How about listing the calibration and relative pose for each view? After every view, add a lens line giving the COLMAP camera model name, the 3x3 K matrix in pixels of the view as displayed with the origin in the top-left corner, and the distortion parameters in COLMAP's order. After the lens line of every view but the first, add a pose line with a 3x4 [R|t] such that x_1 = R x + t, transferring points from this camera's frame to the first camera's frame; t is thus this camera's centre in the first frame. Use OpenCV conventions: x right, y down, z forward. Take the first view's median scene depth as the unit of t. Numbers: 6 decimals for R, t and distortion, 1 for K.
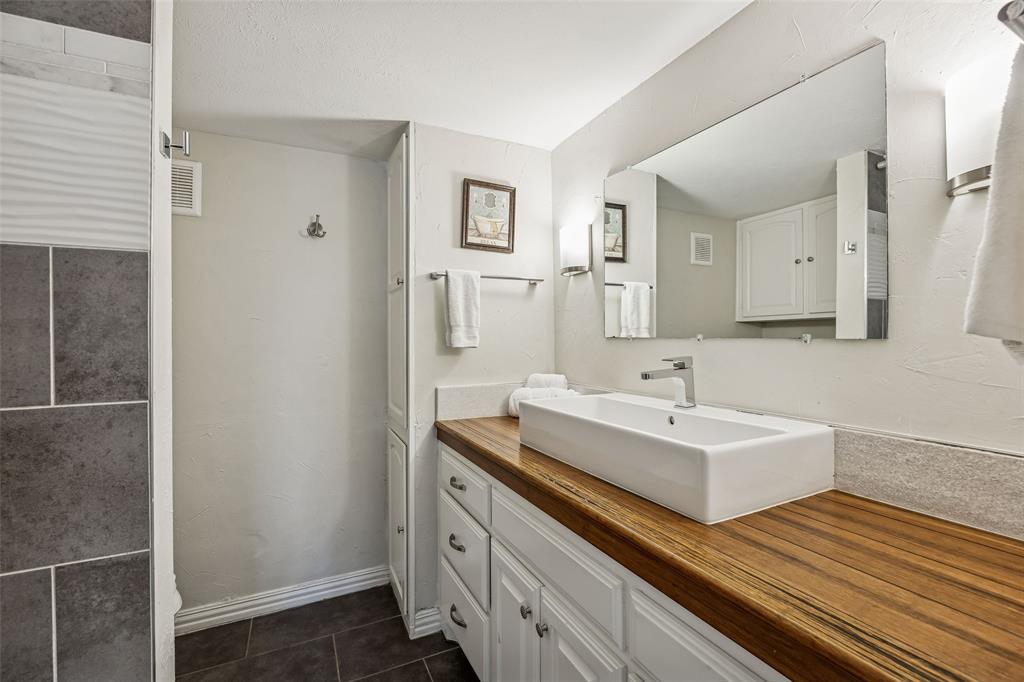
lens RADIAL K [[447.3, 0, 512.5], [0, 447.3, 333.2], [0, 0, 1]] dist [0.017525, 0.000313]
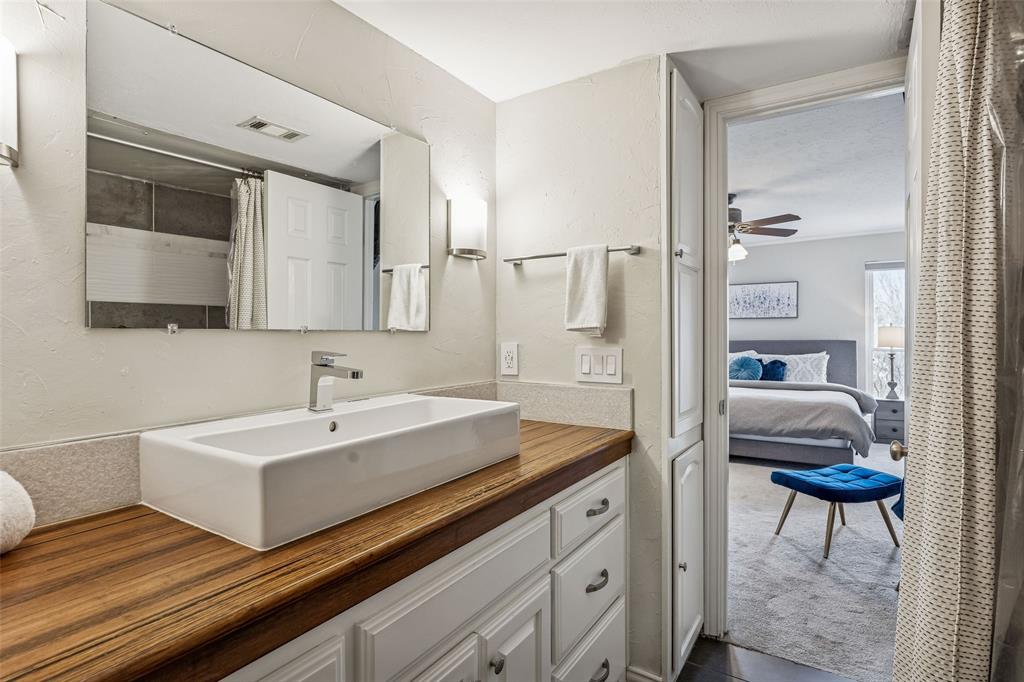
lens RADIAL K [[516.6, 0, 511.5], [0, 516.6, 336.5], [0, 0, 1]] dist [0.007105, 0.000366]
pose [[-0.514298, 0.006832, 0.857585, -1.158062], [-0.002011, 0.999956, -0.009172, 0.059039], [-0.857609, -0.006441, -0.514261, 2.149055]]
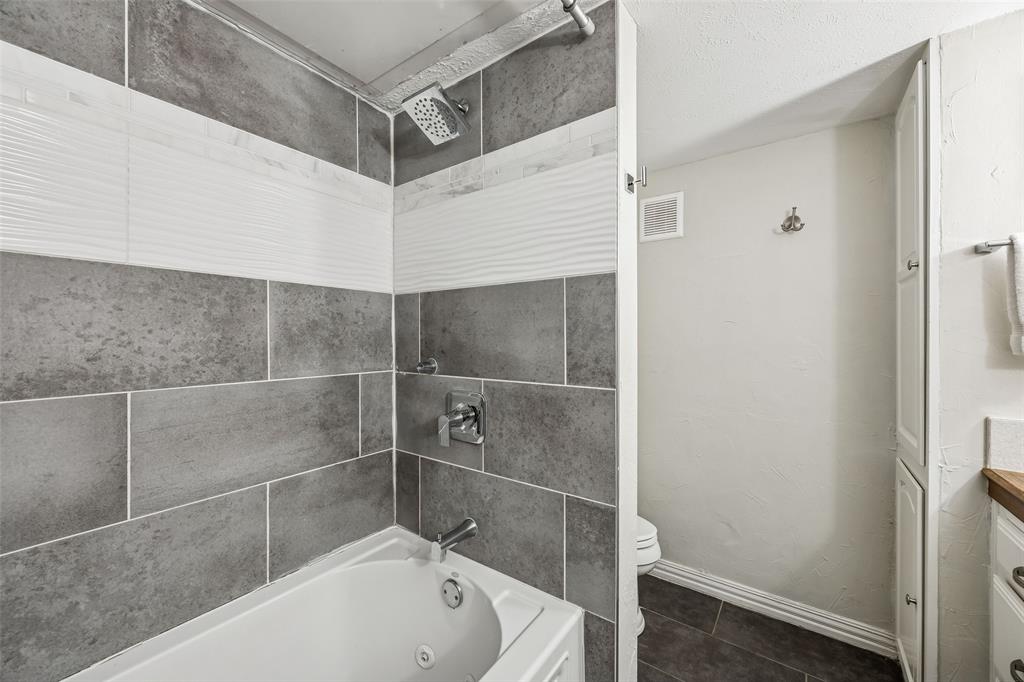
lens RADIAL K [[401.9, 0, 506.9], [0, 401.9, 336.8], [0, 0, 1]] dist [0.006940, -0.000837]
pose [[0.472572, 0.002282, -0.881289, 0.043670], [0.002946, 0.999987, 0.004169, -0.002946], [0.881287, -0.004567, 0.472559, 0.187994]]
